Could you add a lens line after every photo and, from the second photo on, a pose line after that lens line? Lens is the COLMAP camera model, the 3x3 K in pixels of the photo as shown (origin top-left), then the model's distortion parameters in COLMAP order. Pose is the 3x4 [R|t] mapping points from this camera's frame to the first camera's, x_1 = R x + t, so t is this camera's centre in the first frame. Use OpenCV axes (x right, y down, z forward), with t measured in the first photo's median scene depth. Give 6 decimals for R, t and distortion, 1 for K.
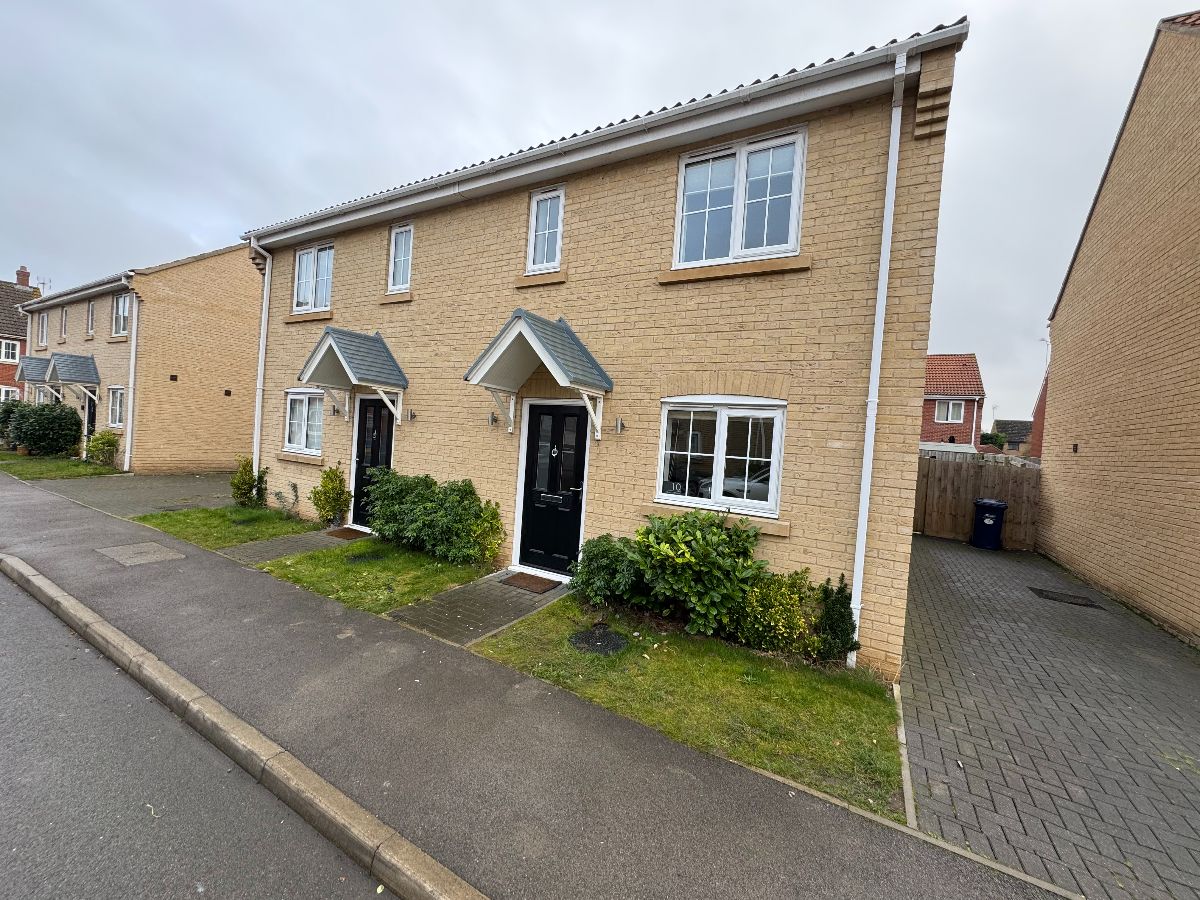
lens RADIAL K [[481.2, 0, 596.6], [0, 481.2, 450.5], [0, 0, 1]] dist [-0.006513, 0.002232]
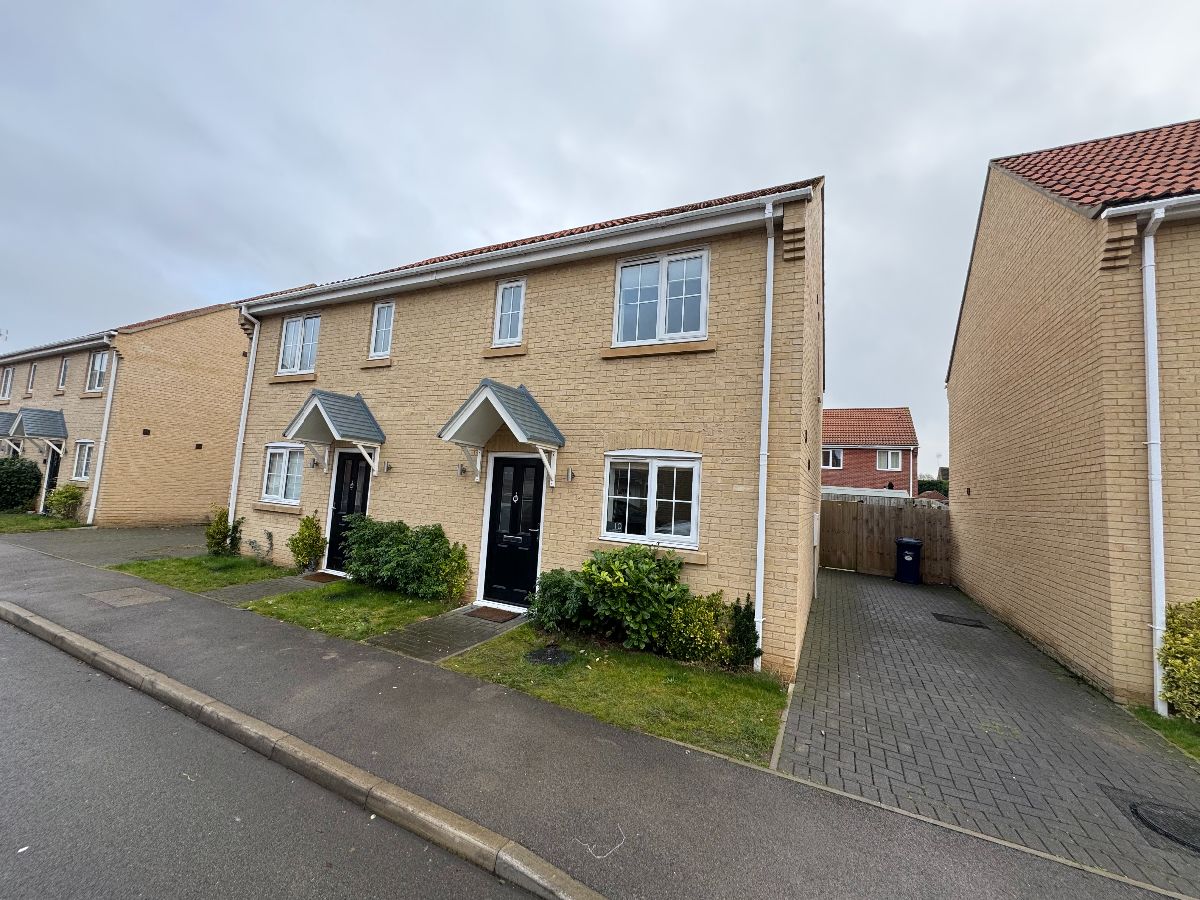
lens RADIAL K [[481.2, 0, 595.0], [0, 481.2, 445.7], [0, 0, 1]] dist [-0.006513, 0.002232]
pose [[0.998104, -0.003823, 0.061426, 0.035473], [0.010814, 0.993435, -0.113886, 0.012555], [-0.060587, 0.114335, 0.991593, -0.185916]]
